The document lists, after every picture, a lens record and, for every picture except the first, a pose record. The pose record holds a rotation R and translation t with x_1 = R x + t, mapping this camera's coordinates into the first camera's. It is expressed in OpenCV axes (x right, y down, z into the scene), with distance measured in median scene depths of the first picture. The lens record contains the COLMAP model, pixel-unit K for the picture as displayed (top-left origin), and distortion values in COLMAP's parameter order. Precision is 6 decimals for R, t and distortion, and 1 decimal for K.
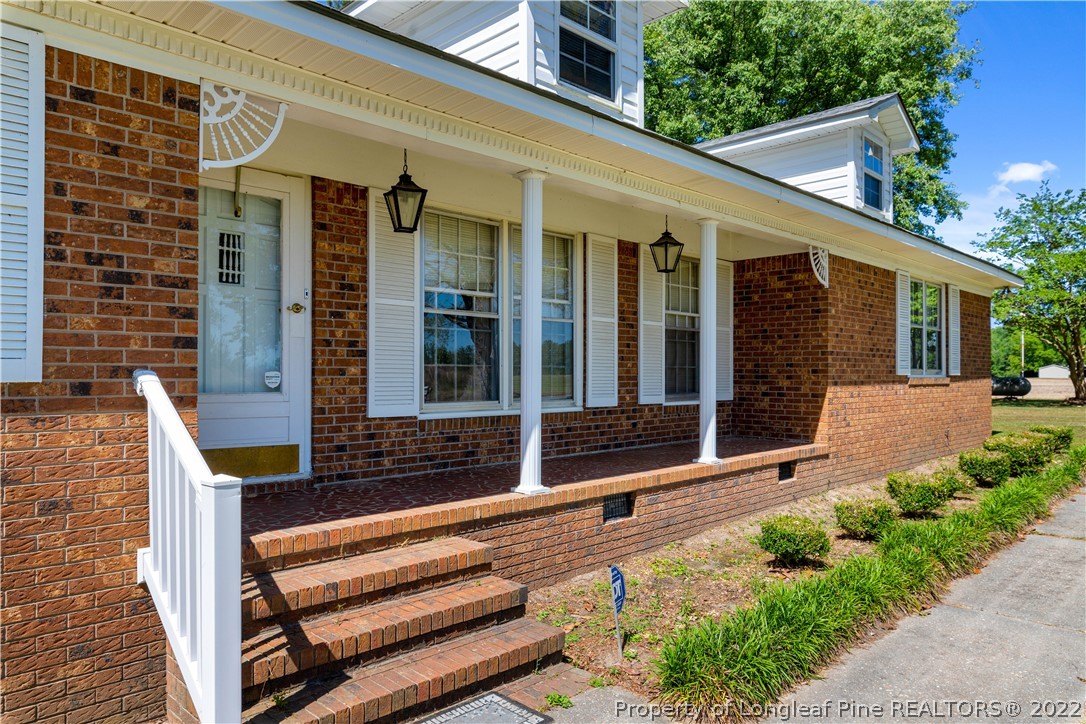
lens RADIAL K [[729.0, 0, 542.9], [0, 729.0, 364.8], [0, 0, 1]] dist [0.005708, 0.000189]
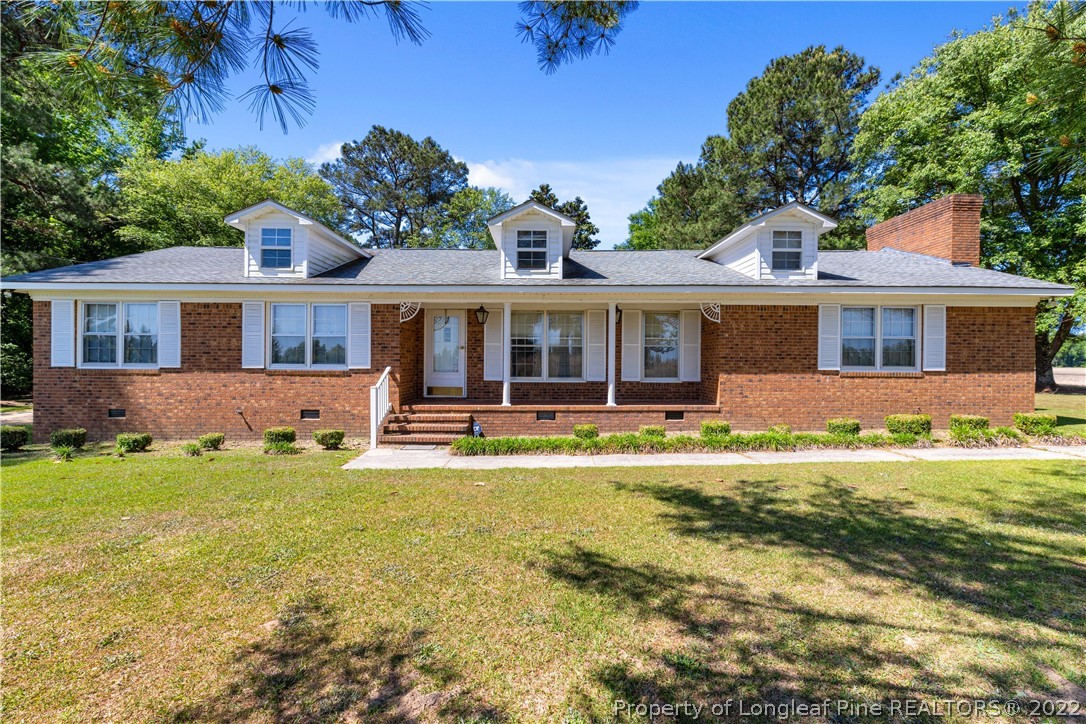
lens RADIAL K [[464.7, 0, 544.6], [0, 464.7, 361.8], [0, 0, 1]] dist [-0.001614, -0.000029]
pose [[0.711231, 0.001665, -0.702957, 1.373803], [0.003894, 0.999973, 0.006308, -0.022062], [0.702948, -0.007224, 0.711205, -0.265685]]
